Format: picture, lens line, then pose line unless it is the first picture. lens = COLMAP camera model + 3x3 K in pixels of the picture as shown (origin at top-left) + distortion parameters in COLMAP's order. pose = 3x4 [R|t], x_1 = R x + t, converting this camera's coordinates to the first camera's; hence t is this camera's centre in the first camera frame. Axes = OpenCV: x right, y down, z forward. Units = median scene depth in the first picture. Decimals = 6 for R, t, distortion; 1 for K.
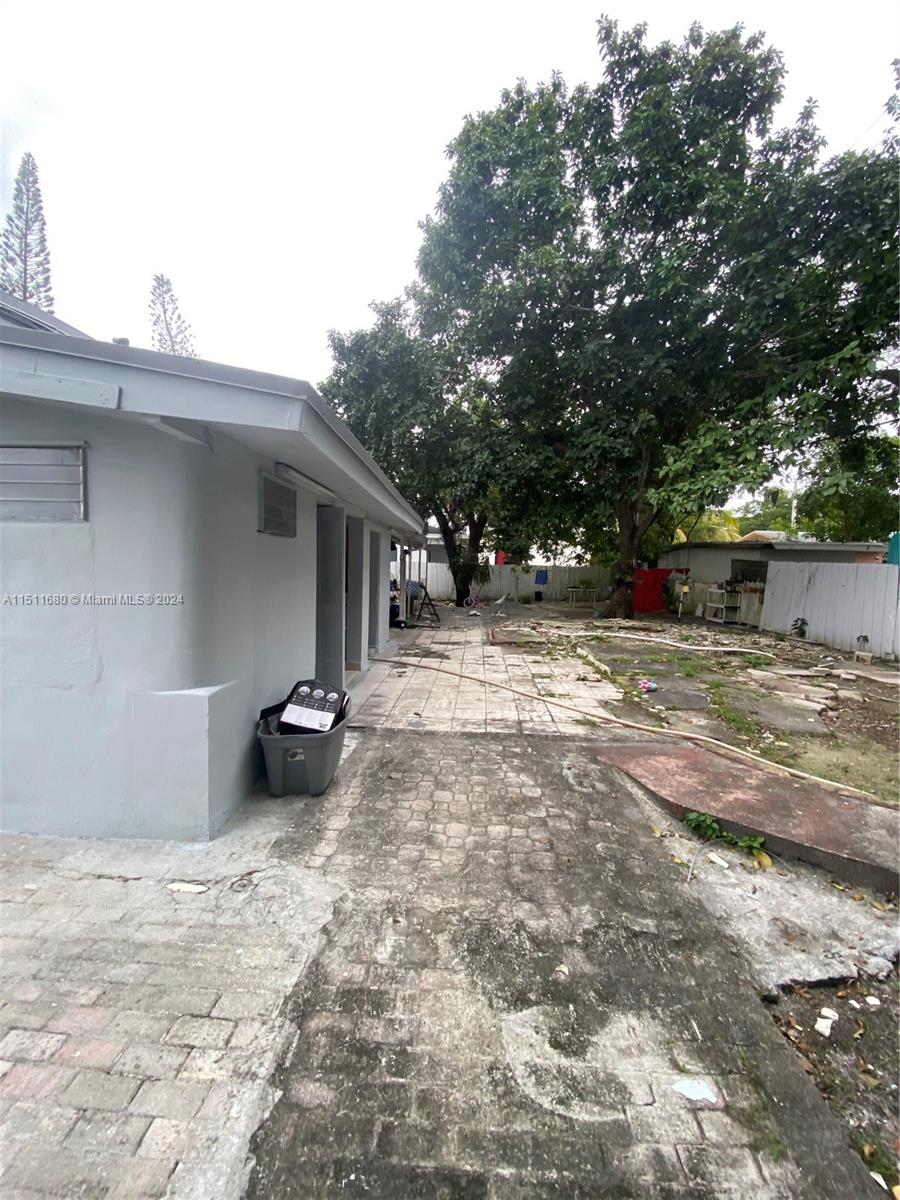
lens RADIAL K [[488.5, 0, 448.7], [0, 488.5, 591.8], [0, 0, 1]] dist [0.012555, -0.016978]
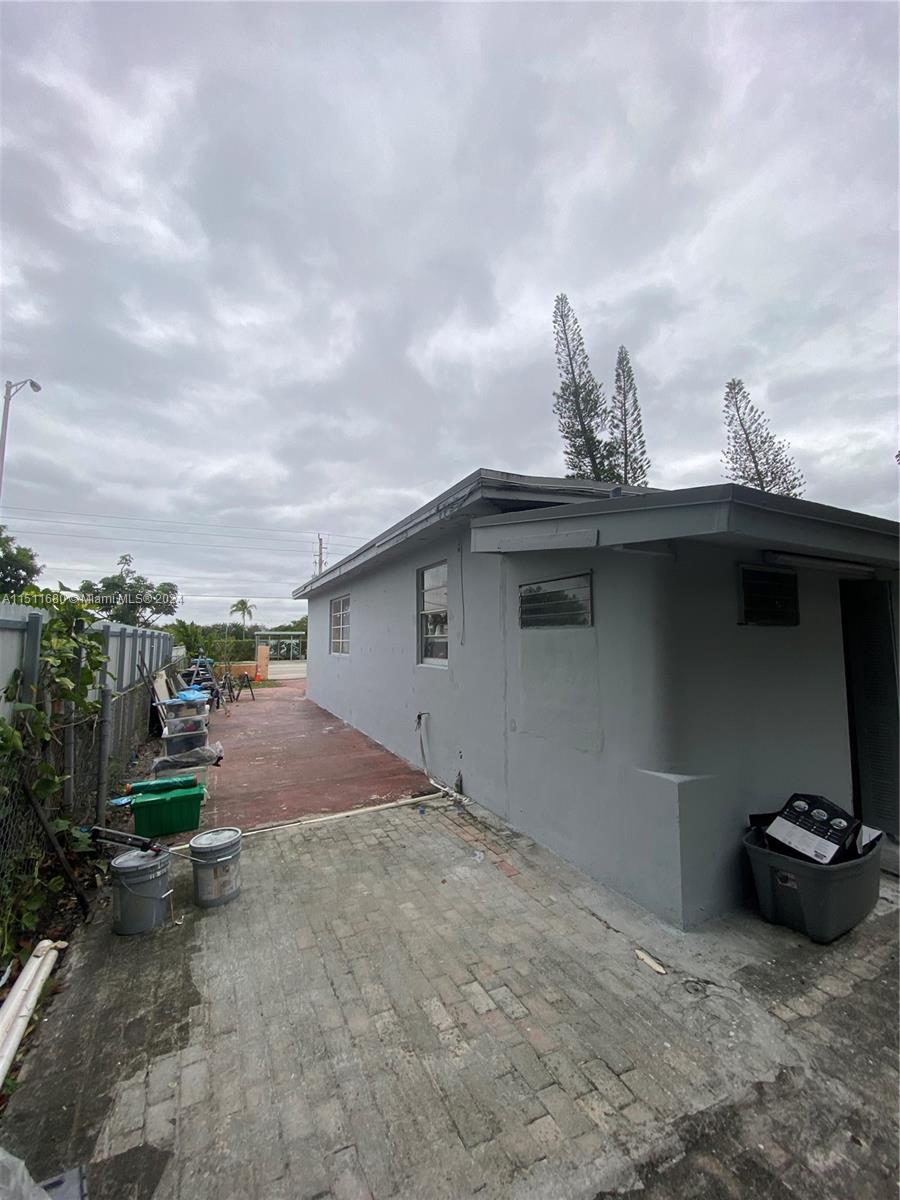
lens RADIAL K [[488.5, 0, 448.7], [0, 488.5, 591.8], [0, 0, 1]] dist [0.012555, -0.016978]
pose [[0.458977, -0.112515, -0.881295, 0.255240], [-0.038365, 0.988513, -0.146184, -0.024064], [0.887619, 0.100906, 0.449388, 0.029991]]
